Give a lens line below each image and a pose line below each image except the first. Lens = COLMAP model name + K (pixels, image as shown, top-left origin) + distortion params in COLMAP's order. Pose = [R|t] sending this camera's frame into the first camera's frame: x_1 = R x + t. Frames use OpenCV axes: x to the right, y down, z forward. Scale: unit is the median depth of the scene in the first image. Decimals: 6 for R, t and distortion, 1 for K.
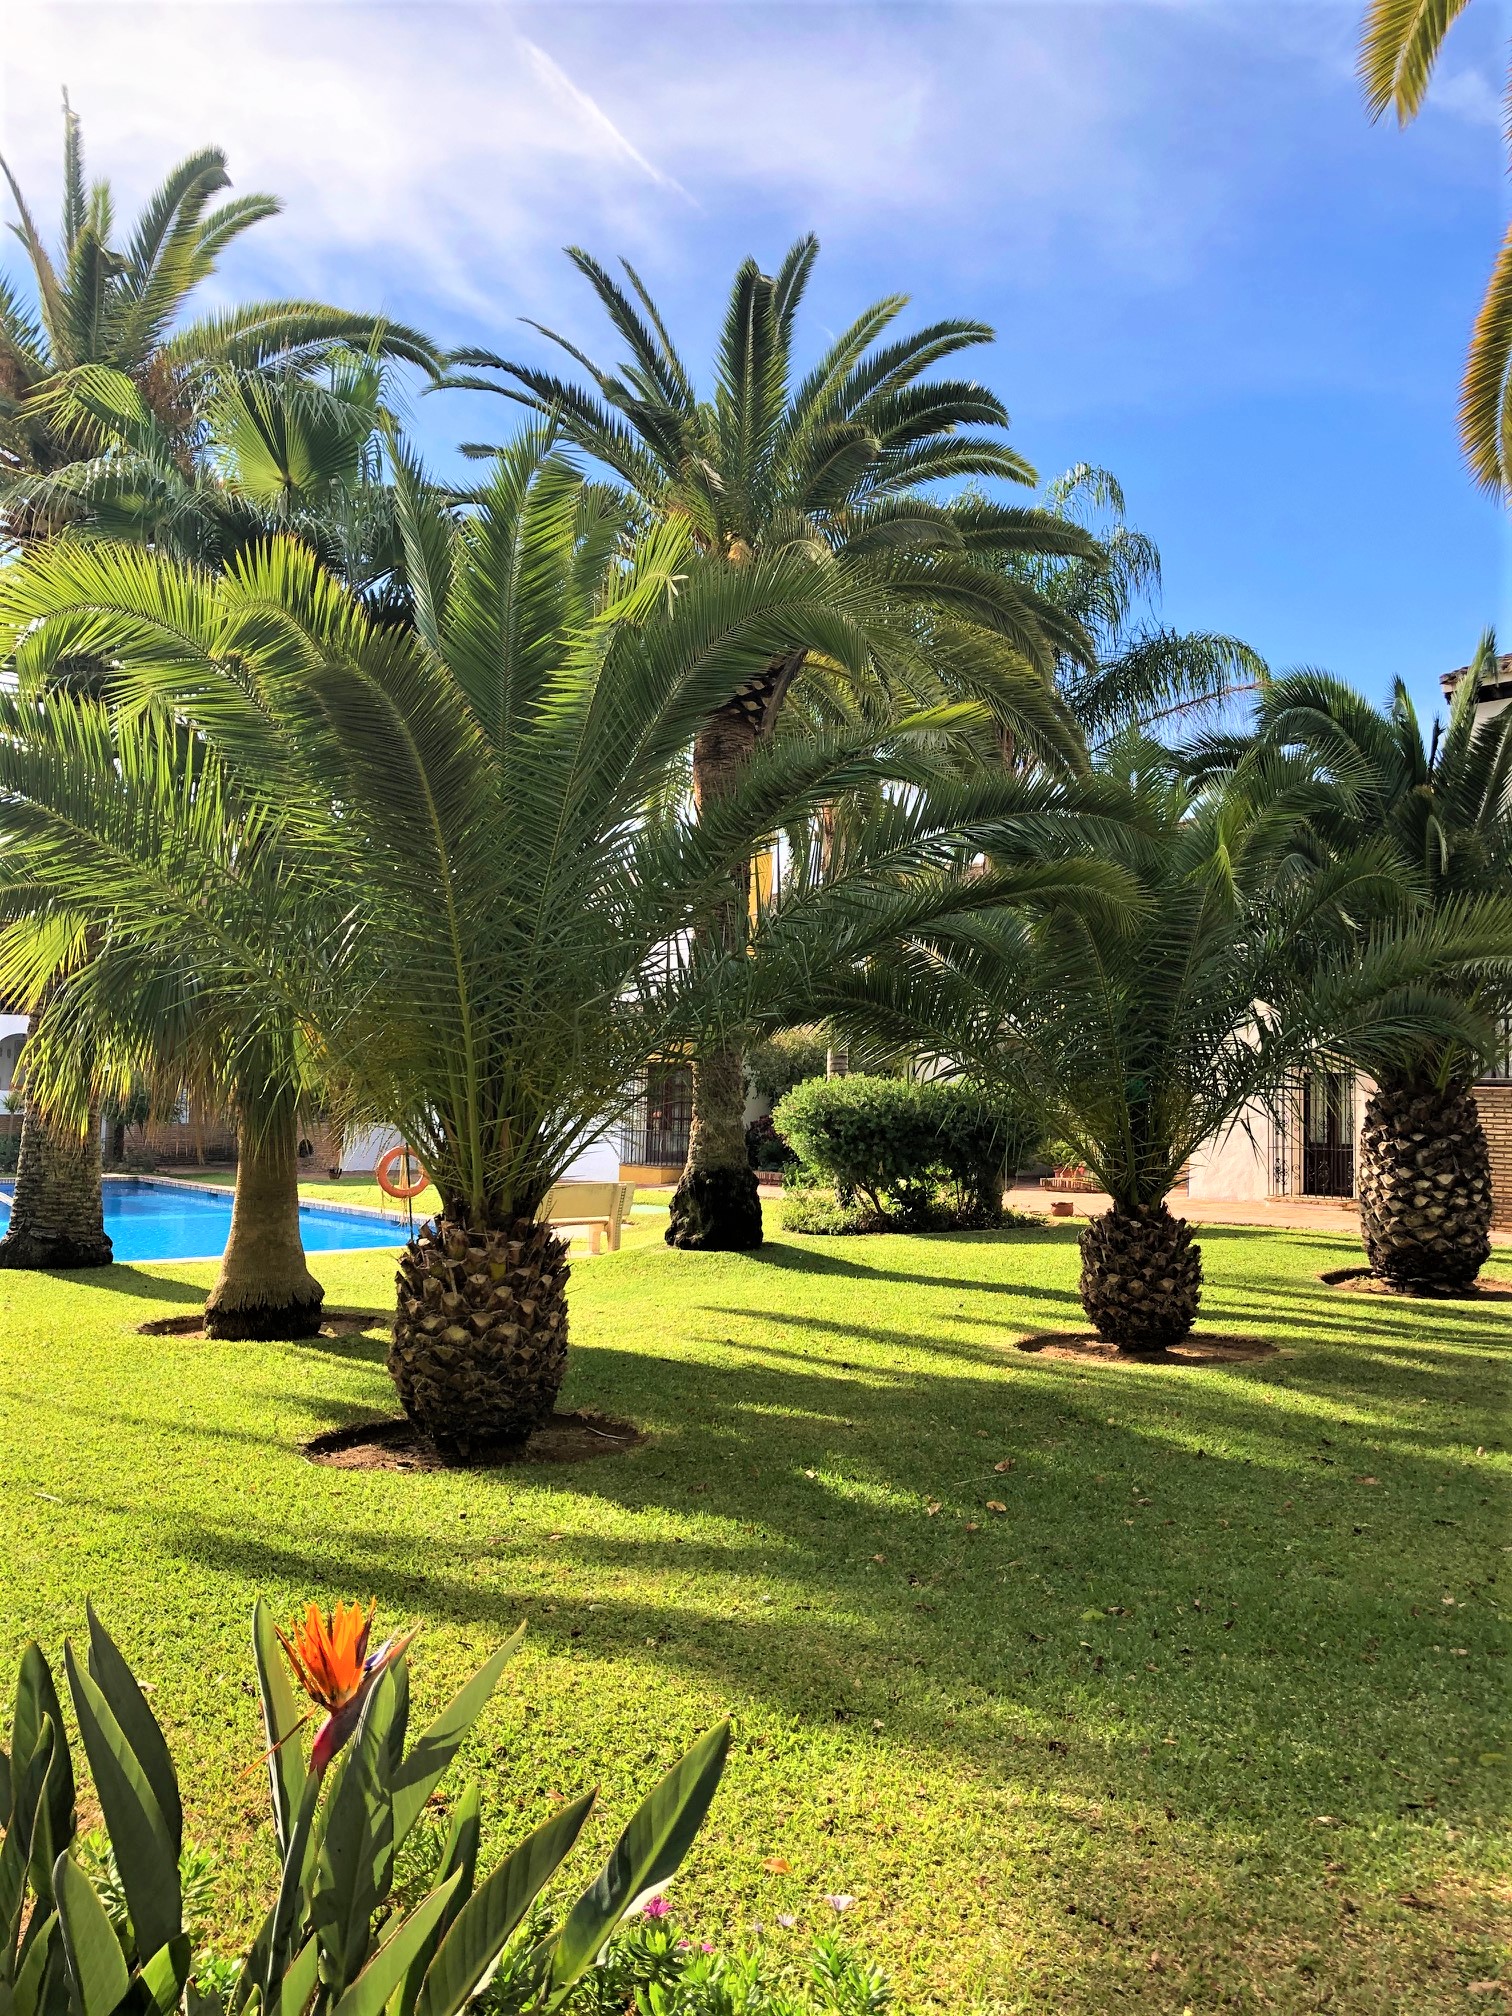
lens RADIAL K [[1618.5, 0, 772.4], [0, 1618.5, 1006.5], [0, 0, 1]] dist [-0.009784, -0.023949]
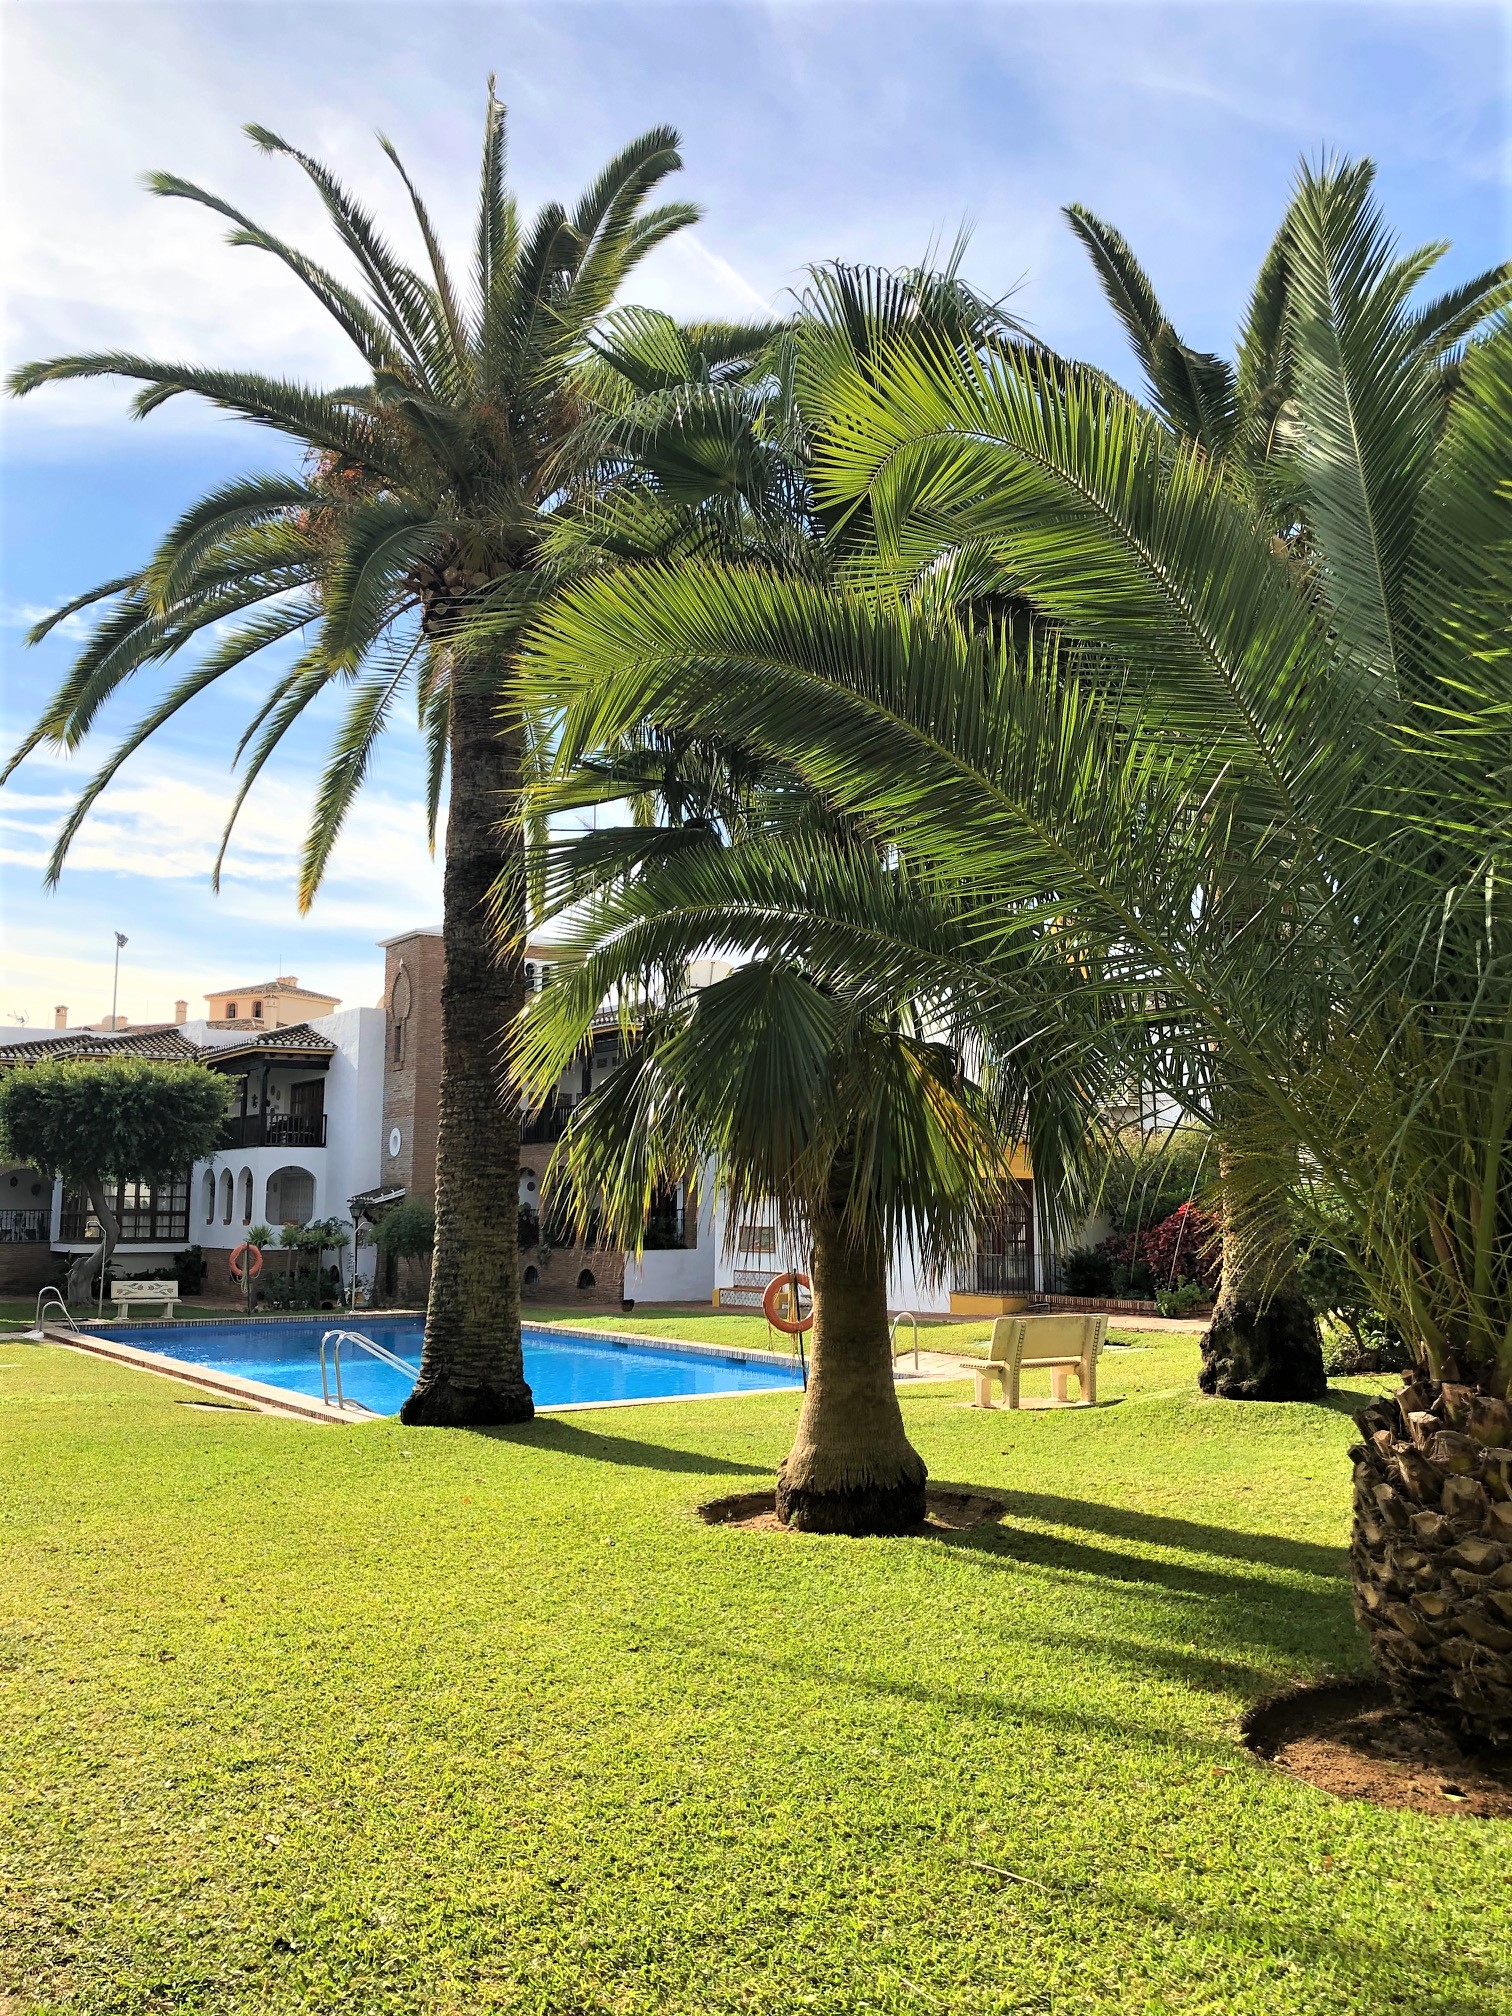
lens RADIAL K [[1618.5, 0, 739.4], [0, 1618.5, 1003.1], [0, 0, 1]] dist [-0.009784, -0.023949]
pose [[0.990631, -0.033901, -0.132292, -0.194084], [0.023128, 0.996353, -0.082138, 0.014837], [0.134594, 0.078309, 0.987802, 0.163802]]
